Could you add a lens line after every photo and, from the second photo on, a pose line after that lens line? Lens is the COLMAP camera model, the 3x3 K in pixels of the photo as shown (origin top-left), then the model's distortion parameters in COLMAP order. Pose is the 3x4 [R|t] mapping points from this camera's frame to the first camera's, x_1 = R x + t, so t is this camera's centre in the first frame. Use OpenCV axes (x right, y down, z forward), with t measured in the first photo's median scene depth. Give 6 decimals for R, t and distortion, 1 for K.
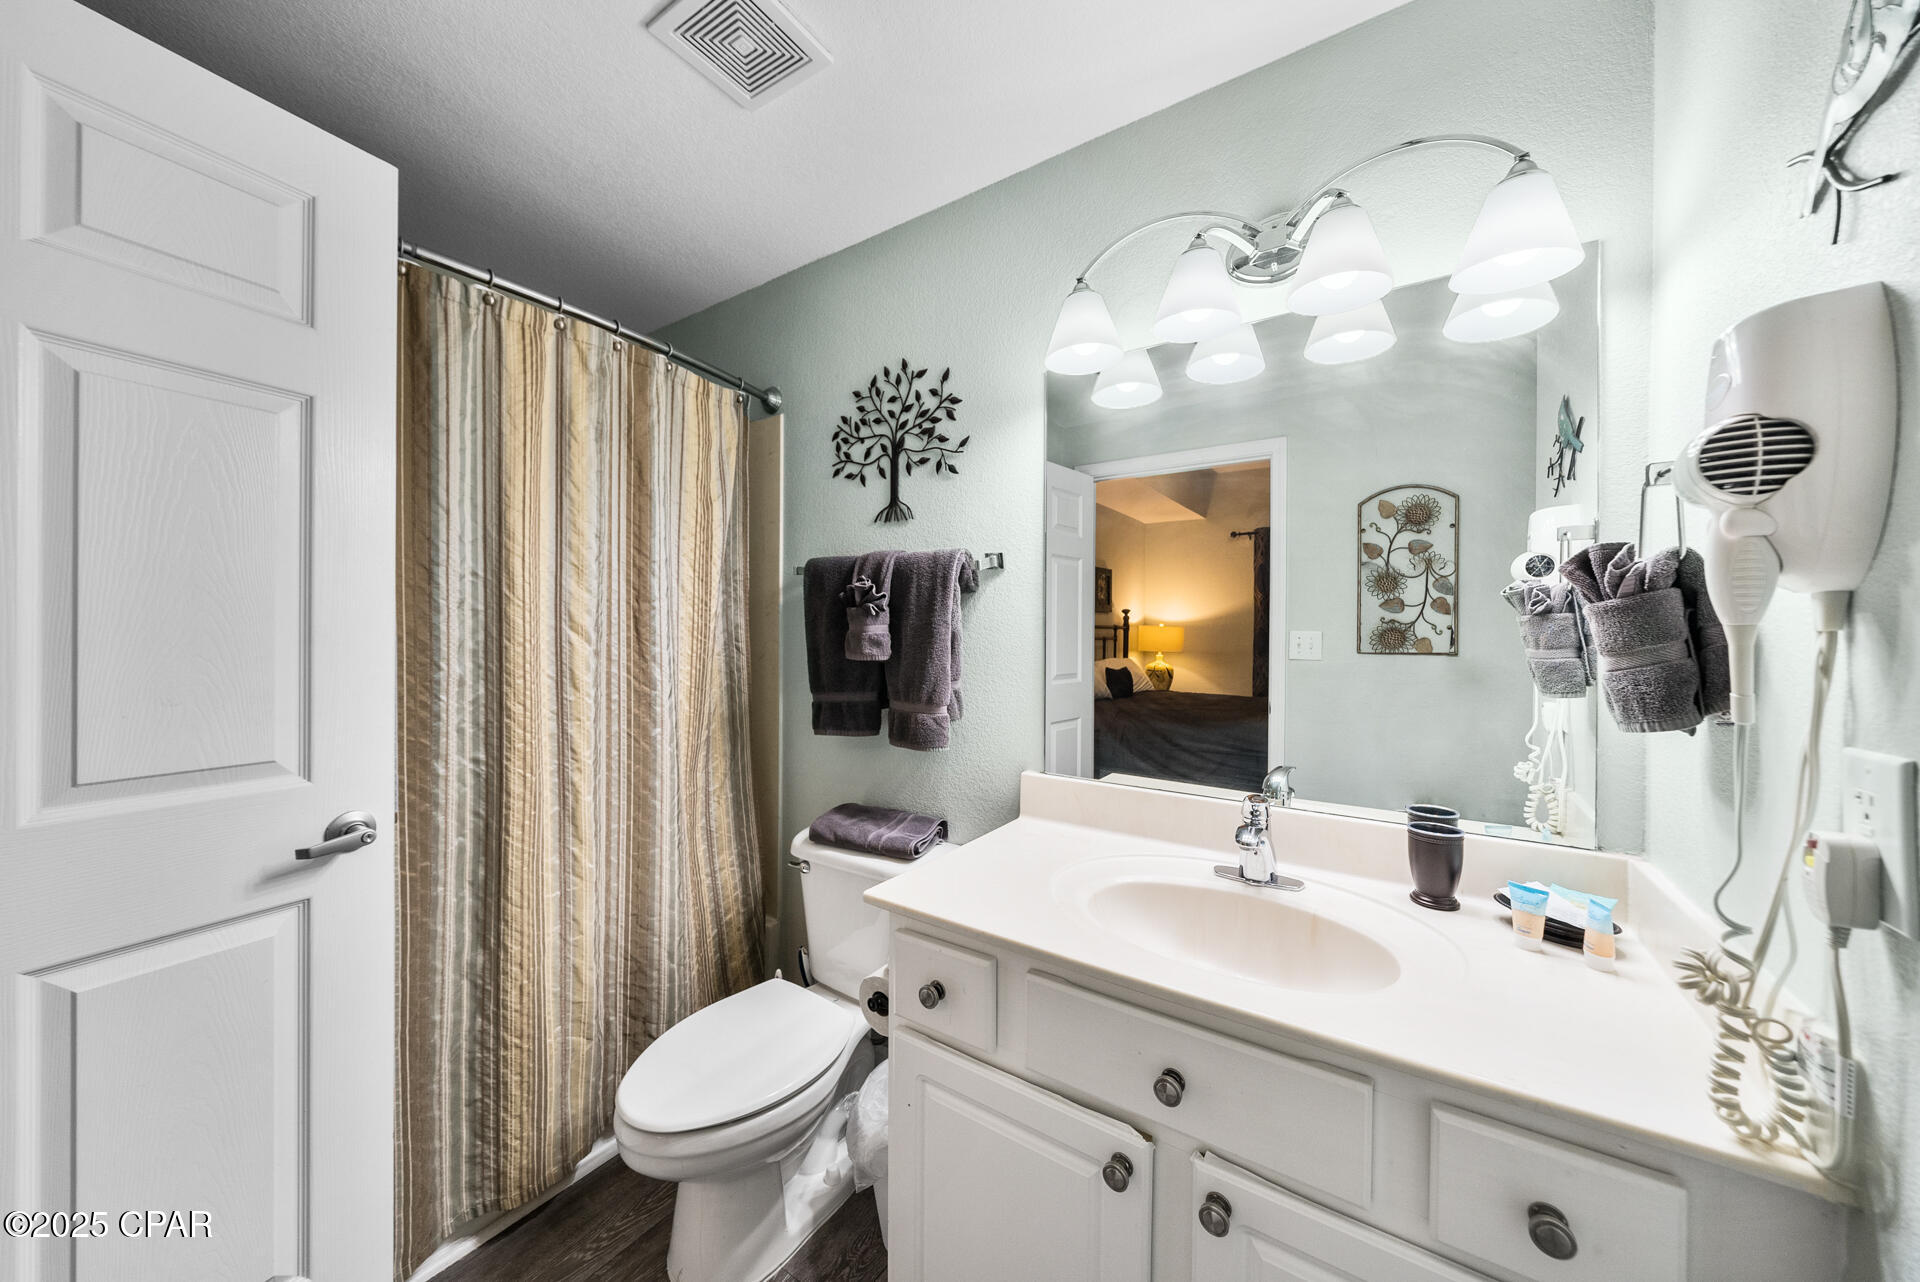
lens RADIAL K [[668.6, 0, 956.9], [0, 668.6, 640.3], [0, 0, 1]] dist [-0.001773, -0.000315]
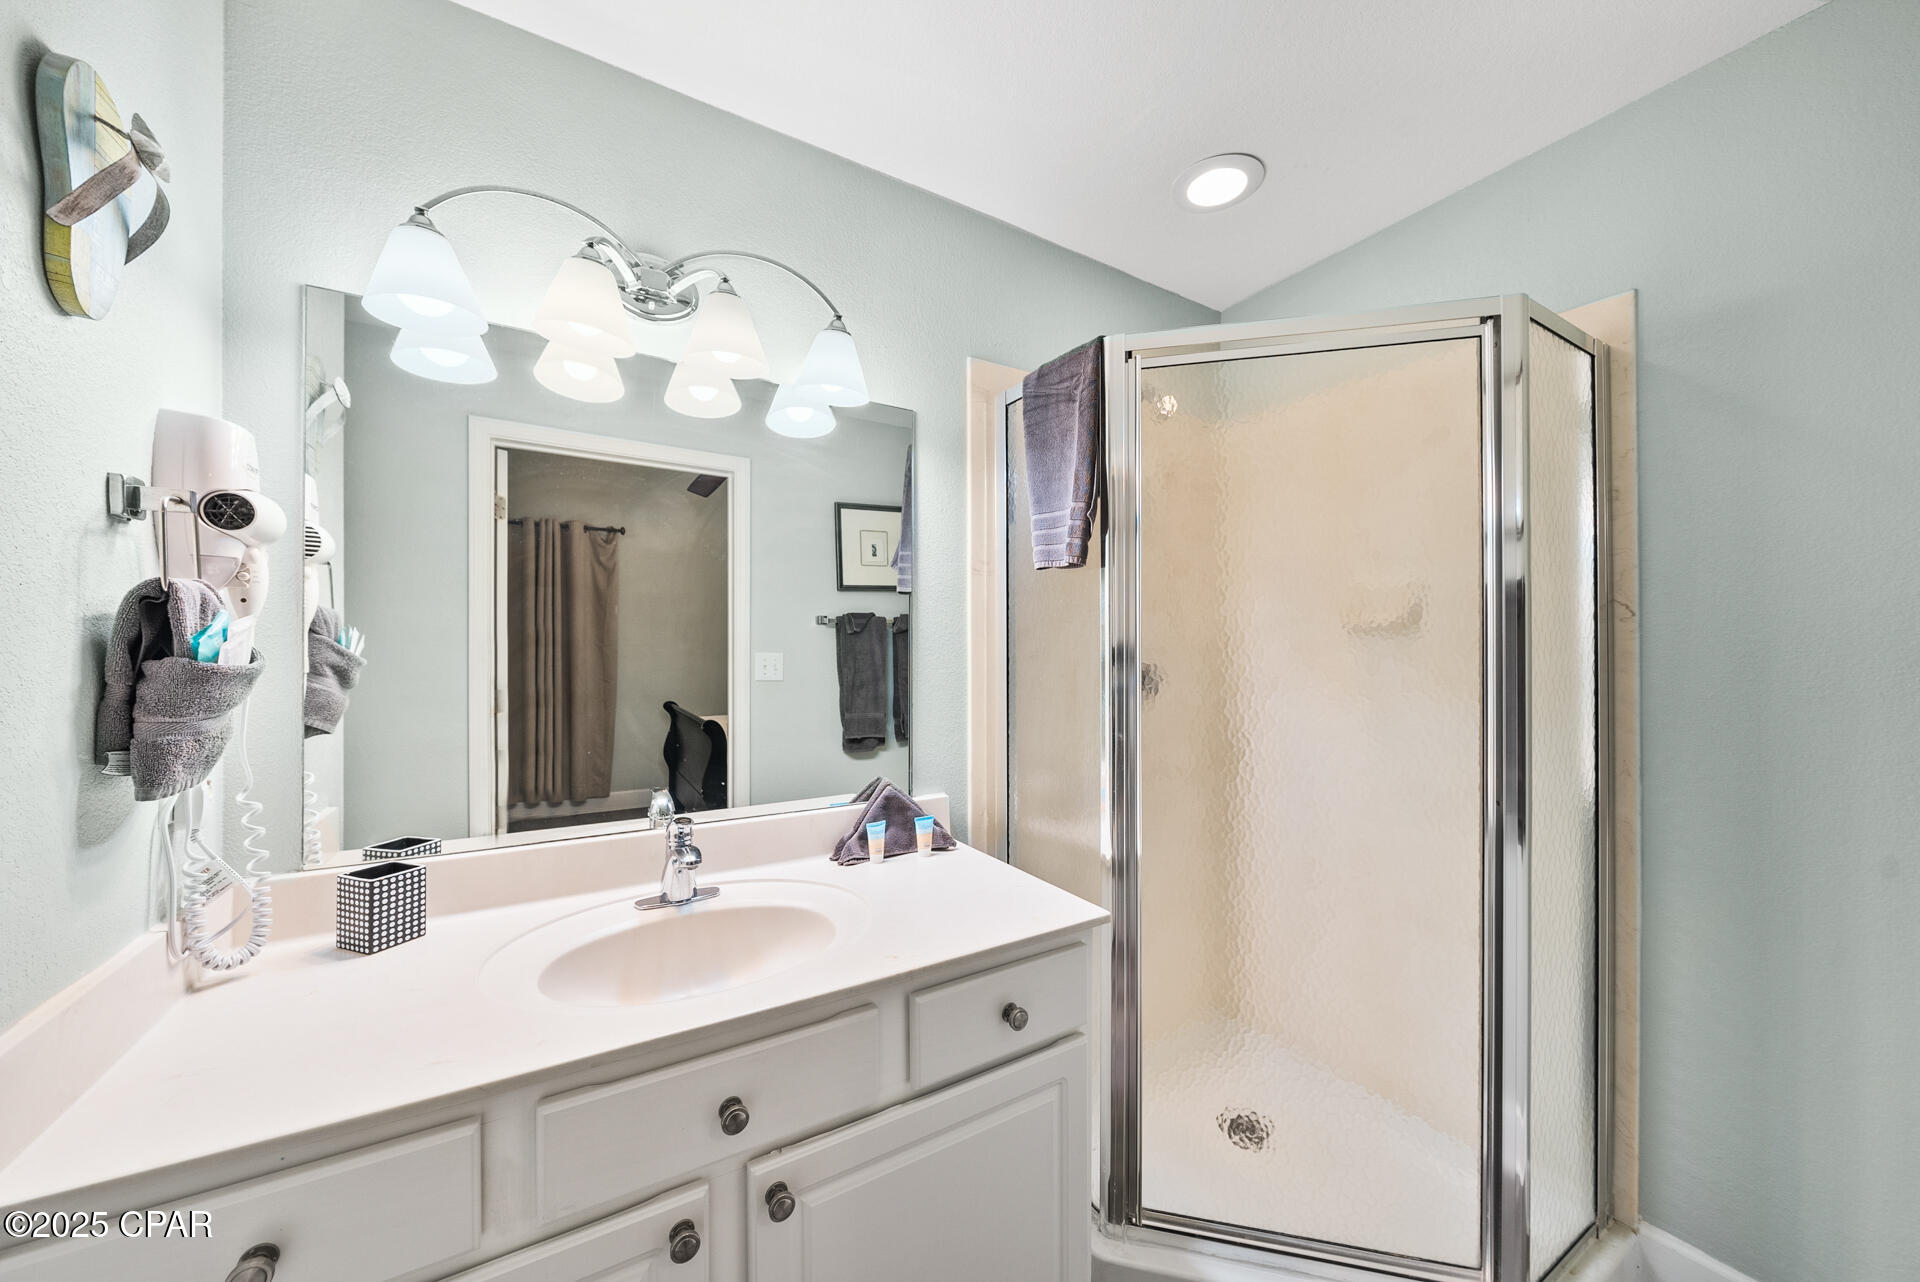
lens RADIAL K [[668.6, 0, 961.0], [0, 668.6, 637.2], [0, 0, 1]] dist [-0.001773, -0.000315]
pose [[0.461708, -0.006989, 0.887004, -0.266030], [0.026592, 0.999629, -0.005965, -0.030871], [-0.886633, 0.026341, 0.461723, 0.124142]]
